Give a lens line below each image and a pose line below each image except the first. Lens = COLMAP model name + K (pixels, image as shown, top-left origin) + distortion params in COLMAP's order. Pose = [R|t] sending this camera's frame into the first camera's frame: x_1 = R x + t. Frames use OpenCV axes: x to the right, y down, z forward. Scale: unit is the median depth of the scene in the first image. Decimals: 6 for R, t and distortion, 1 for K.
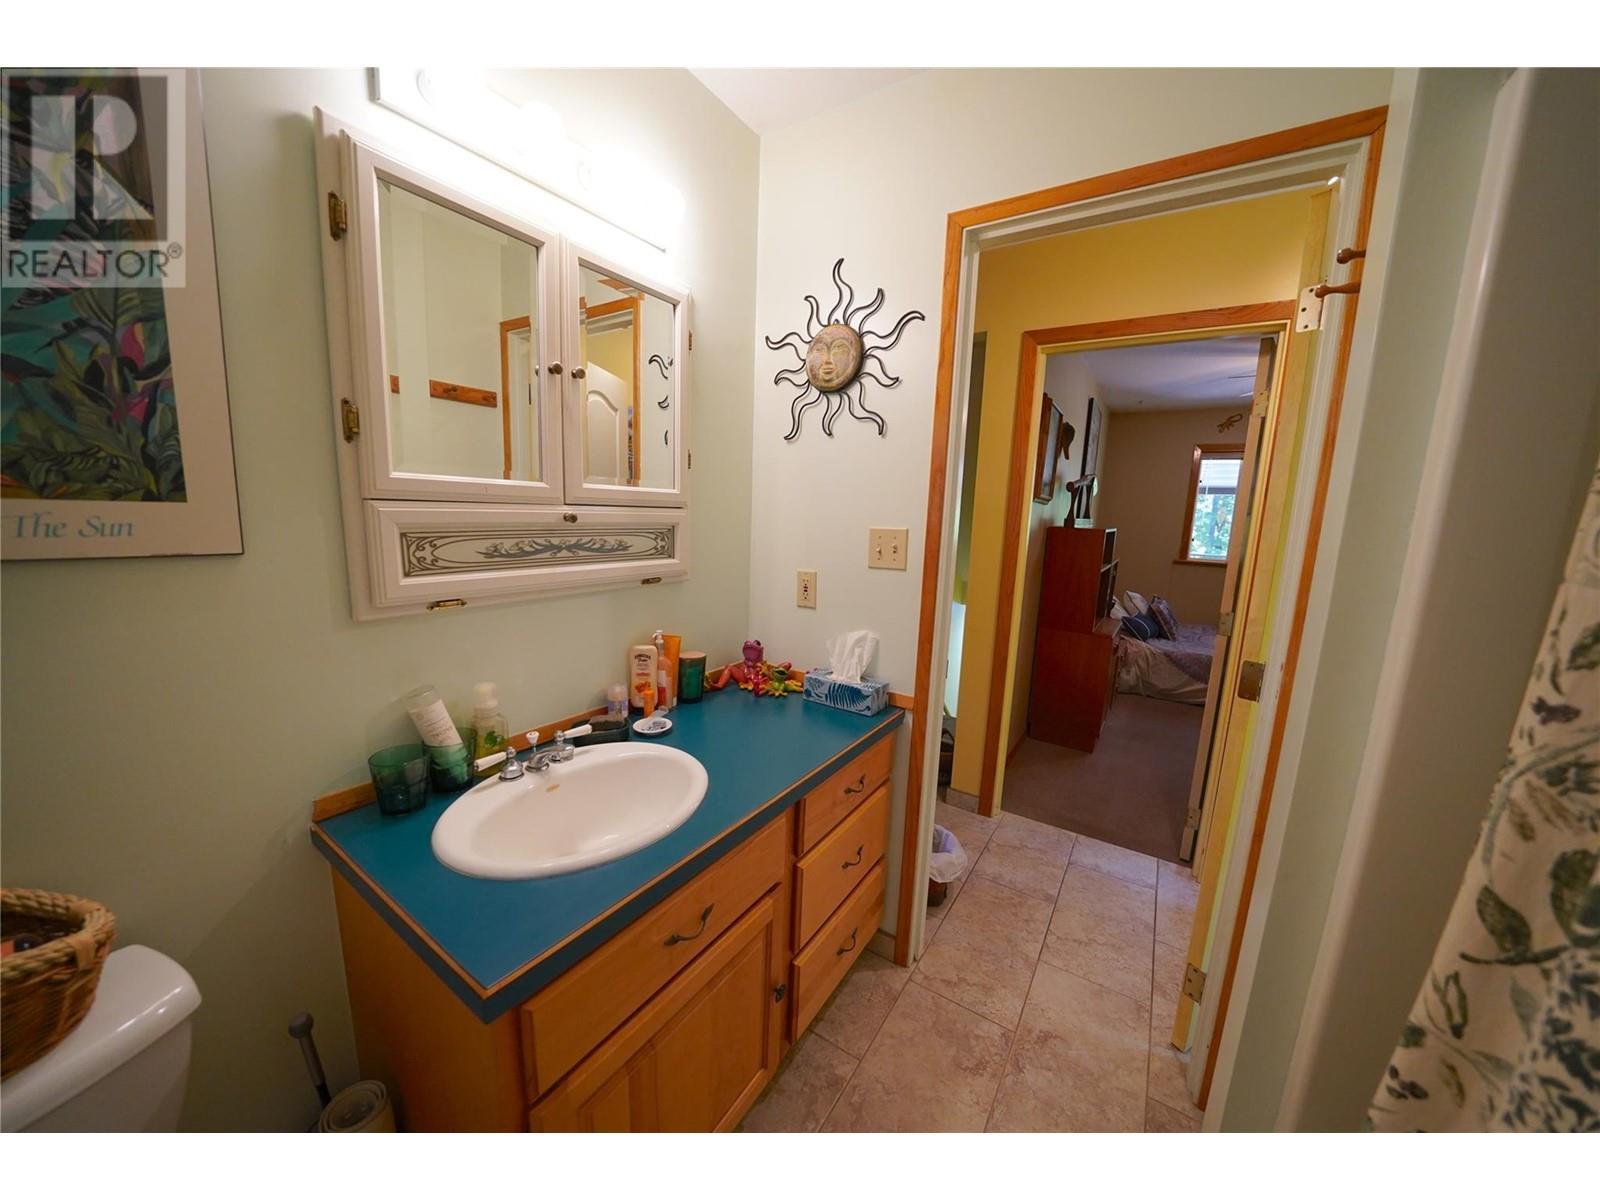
lens RADIAL K [[558.1, 0, 799.8], [0, 558.1, 603.6], [0, 0, 1]] dist [-0.022289, 0.000079]
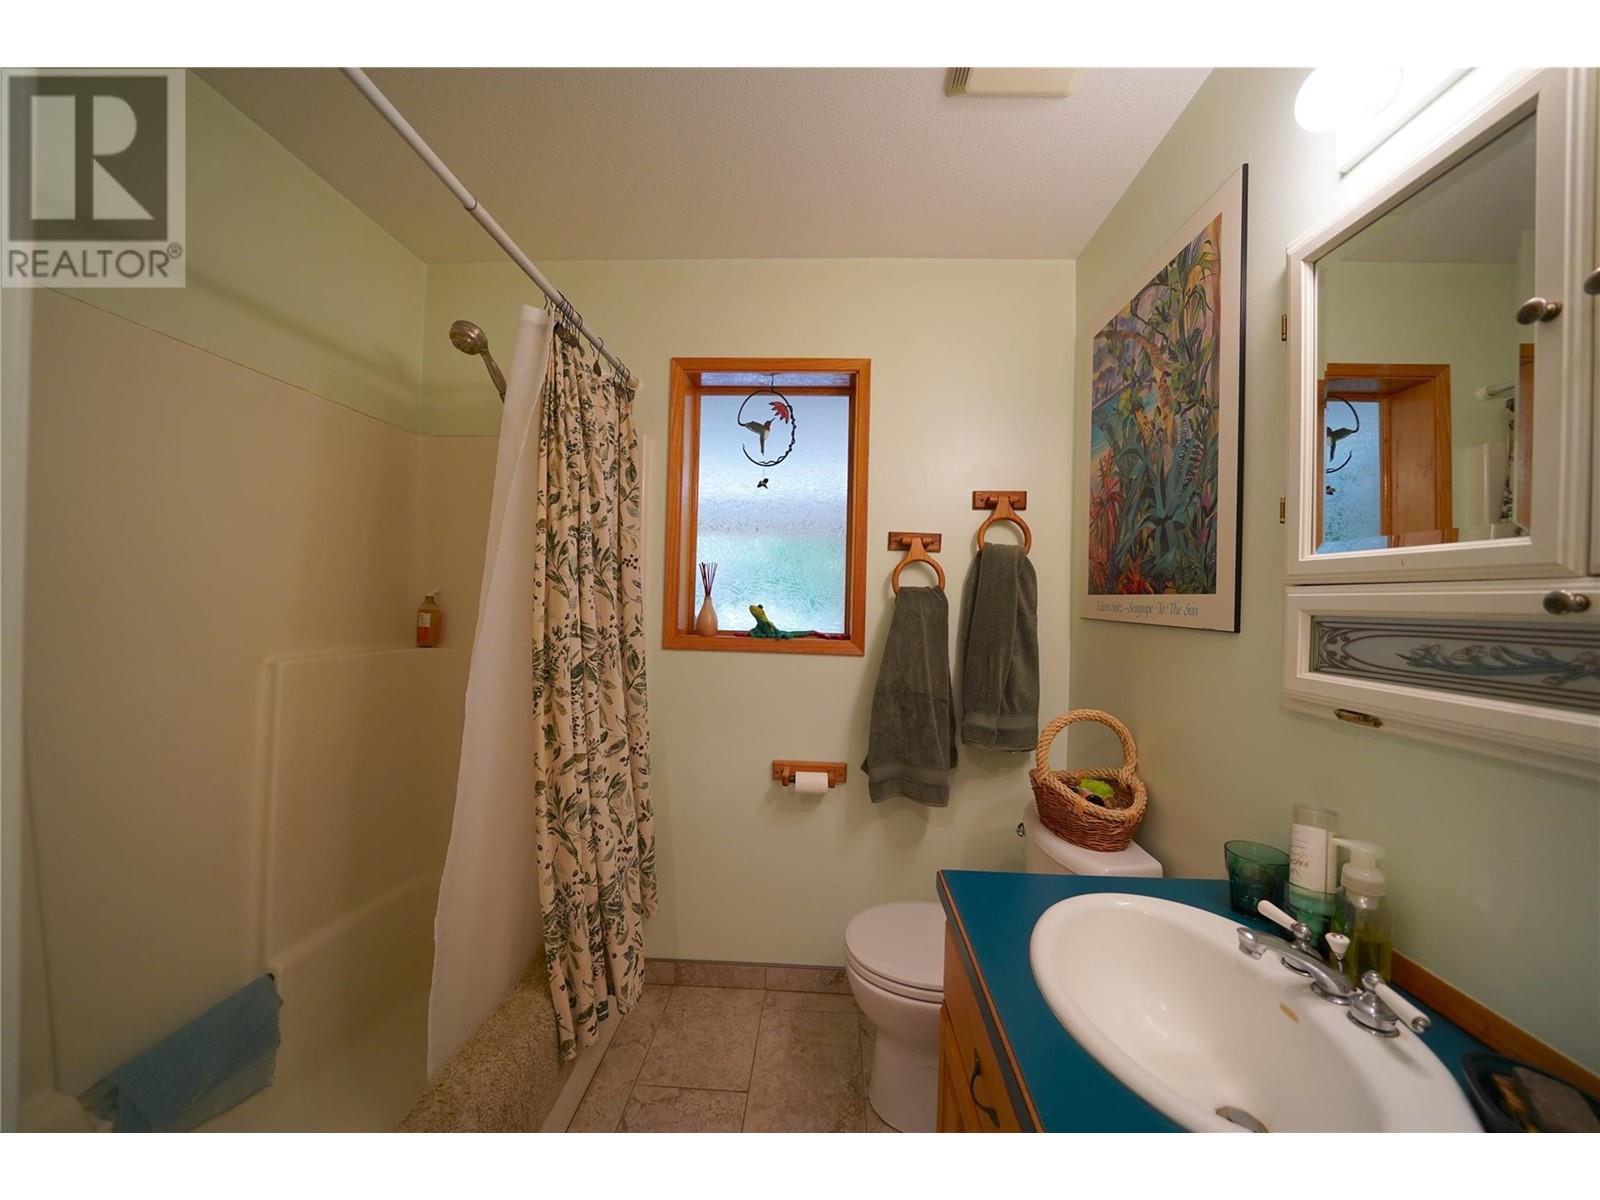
lens RADIAL K [[558.1, 0, 799.8], [0, 558.1, 603.6], [0, 0, 1]] dist [-0.022289, 0.000079]
pose [[-0.858032, -0.050448, -0.511113, 0.438440], [-0.135239, 0.982237, 0.130083, -0.156192], [0.495472, 0.180738, -0.849613, 1.309486]]
